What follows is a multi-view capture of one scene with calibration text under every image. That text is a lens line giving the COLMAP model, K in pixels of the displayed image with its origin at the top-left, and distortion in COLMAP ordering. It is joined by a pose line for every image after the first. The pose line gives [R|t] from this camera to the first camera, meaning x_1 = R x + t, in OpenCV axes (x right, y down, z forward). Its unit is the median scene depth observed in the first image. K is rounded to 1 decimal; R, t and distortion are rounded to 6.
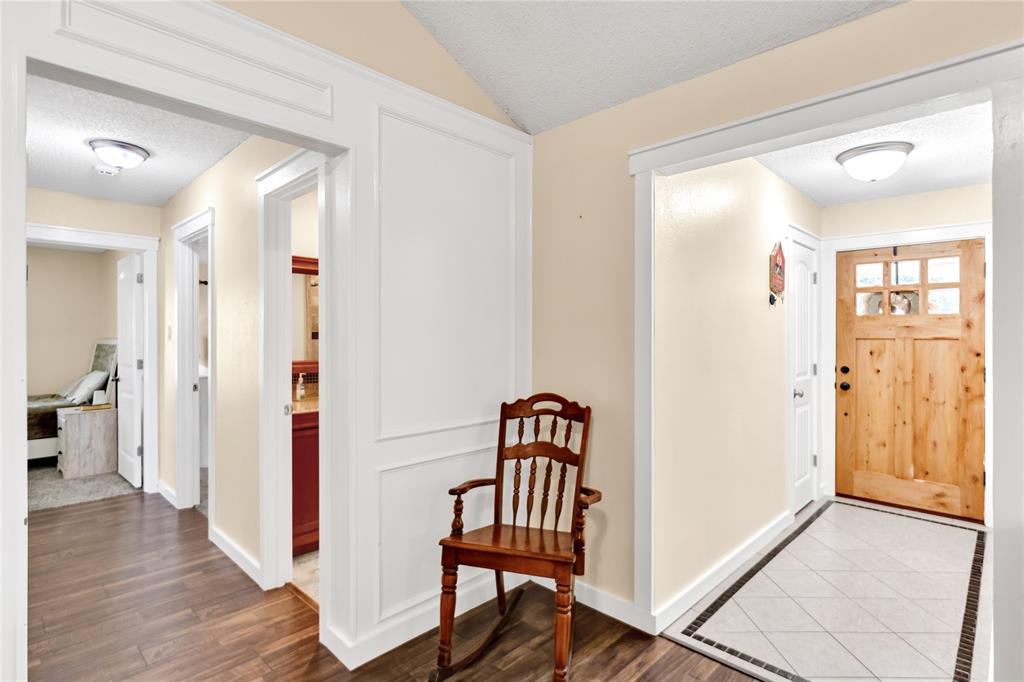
lens RADIAL K [[494.8, 0, 494.0], [0, 494.8, 338.0], [0, 0, 1]] dist [-0.001484, -0.000231]
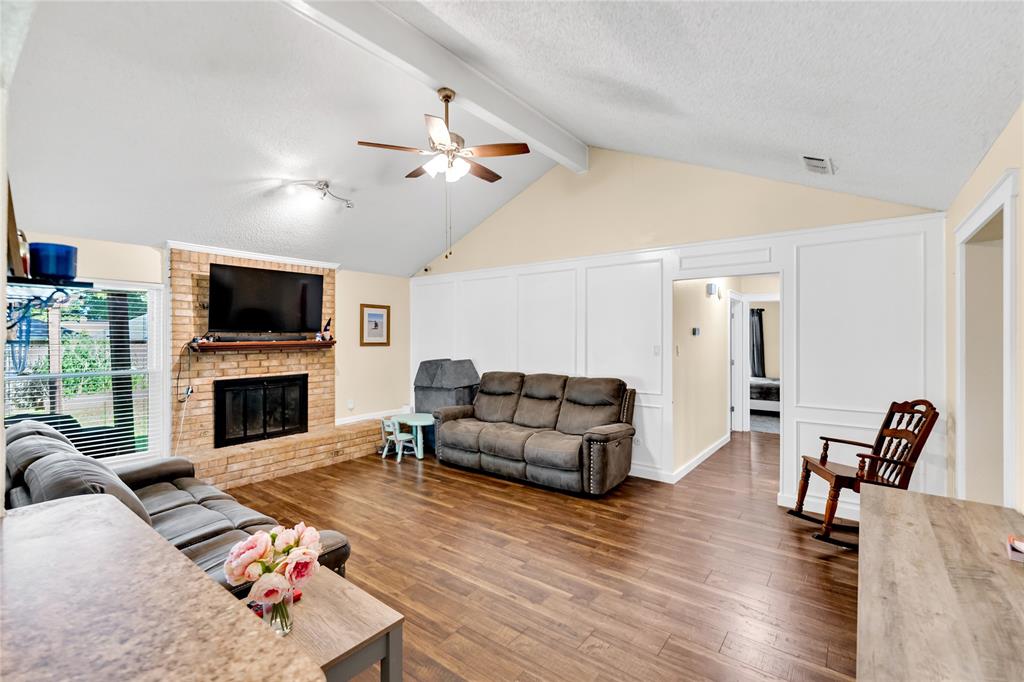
lens RADIAL K [[452.4, 0, 500.9], [0, 452.4, 338.4], [0, 0, 1]] dist [-0.001475, -0.000297]
pose [[0.124583, 0.000132, -0.992209, 1.312376], [0.000221, 1.000000, 0.000161, -0.071696], [0.992209, -0.000239, 0.124583, -0.412860]]
